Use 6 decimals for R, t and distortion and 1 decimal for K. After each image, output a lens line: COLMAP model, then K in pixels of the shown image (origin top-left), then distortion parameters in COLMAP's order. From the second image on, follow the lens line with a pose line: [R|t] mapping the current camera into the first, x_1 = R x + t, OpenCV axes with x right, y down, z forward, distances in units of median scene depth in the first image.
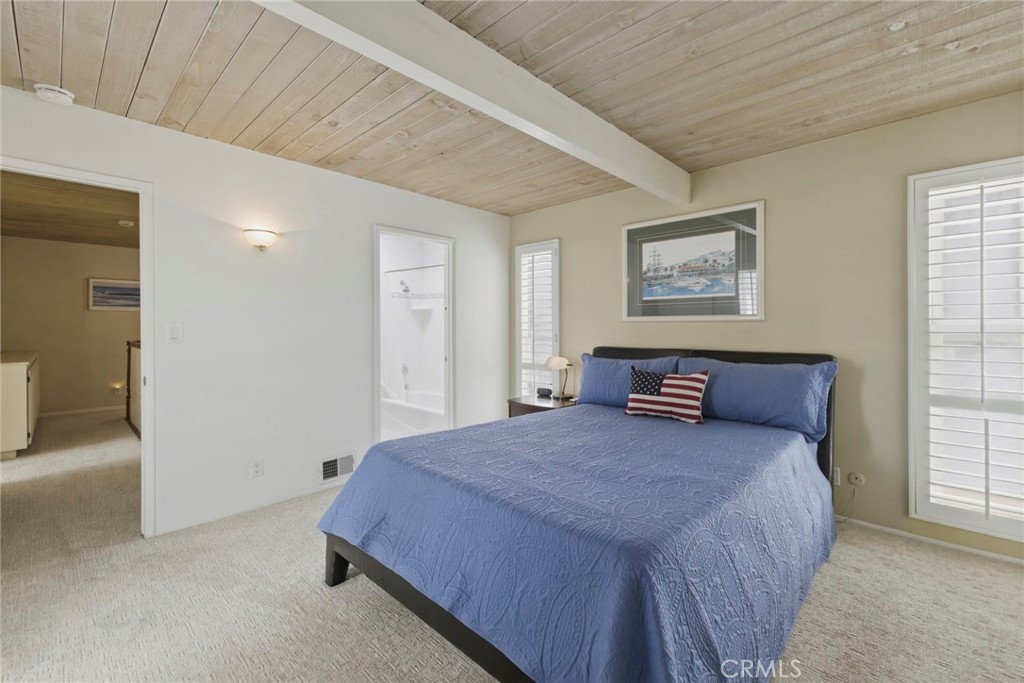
lens RADIAL K [[431.3, 0, 515.4], [0, 431.3, 324.4], [0, 0, 1]] dist [0.000132, 0.000225]
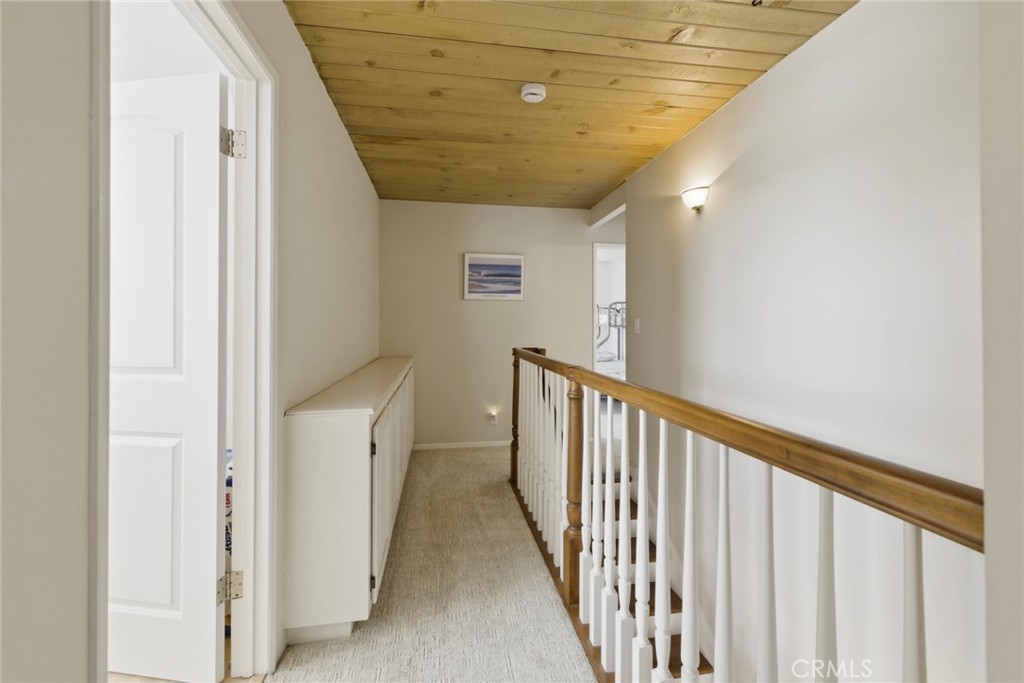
lens RADIAL K [[431.3, 0, 505.8], [0, 431.3, 319.6], [0, 0, 1]] dist [0.000132, 0.000225]
pose [[0.789483, 0.002111, -0.613769, -0.514146], [-0.007267, 0.999956, -0.005908, 0.003324], [0.613730, 0.009124, 0.789464, 0.497907]]
